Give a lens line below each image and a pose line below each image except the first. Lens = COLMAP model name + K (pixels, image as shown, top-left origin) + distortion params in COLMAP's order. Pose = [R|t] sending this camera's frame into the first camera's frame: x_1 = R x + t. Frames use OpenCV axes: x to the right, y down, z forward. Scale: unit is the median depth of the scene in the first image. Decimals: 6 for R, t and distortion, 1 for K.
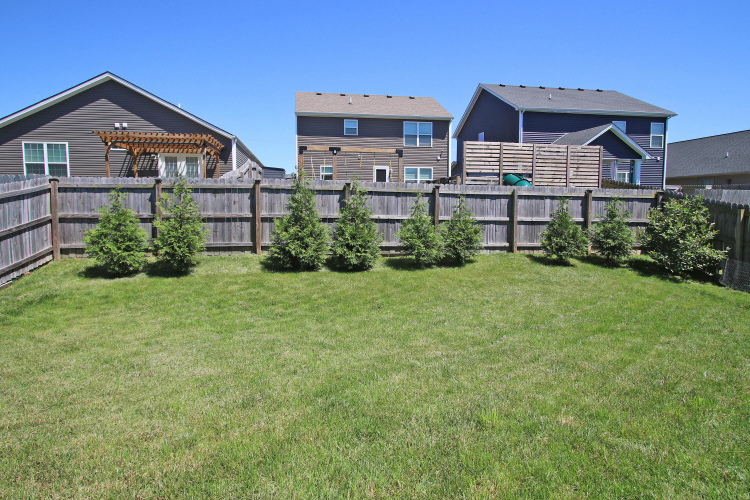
lens RADIAL K [[440.9, 0, 374.4], [0, 440.9, 232.4], [0, 0, 1]] dist [-0.004886, 0.000634]
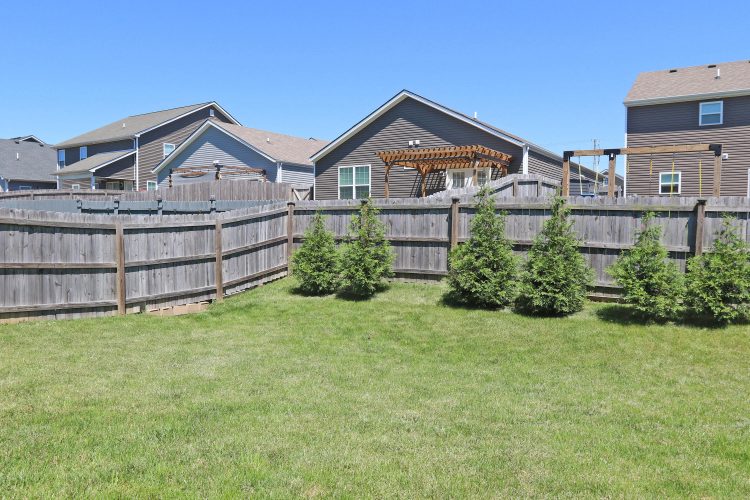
lens RADIAL K [[566.6, 0, 375.0], [0, 566.6, 250.0], [0, 0, 1]] dist [-0.067285, 0.049376]
pose [[0.738180, 0.033189, -0.673787, 0.323557], [-0.047546, 0.998865, -0.002888, -0.007182], [0.672926, 0.034168, 0.738920, 0.078545]]
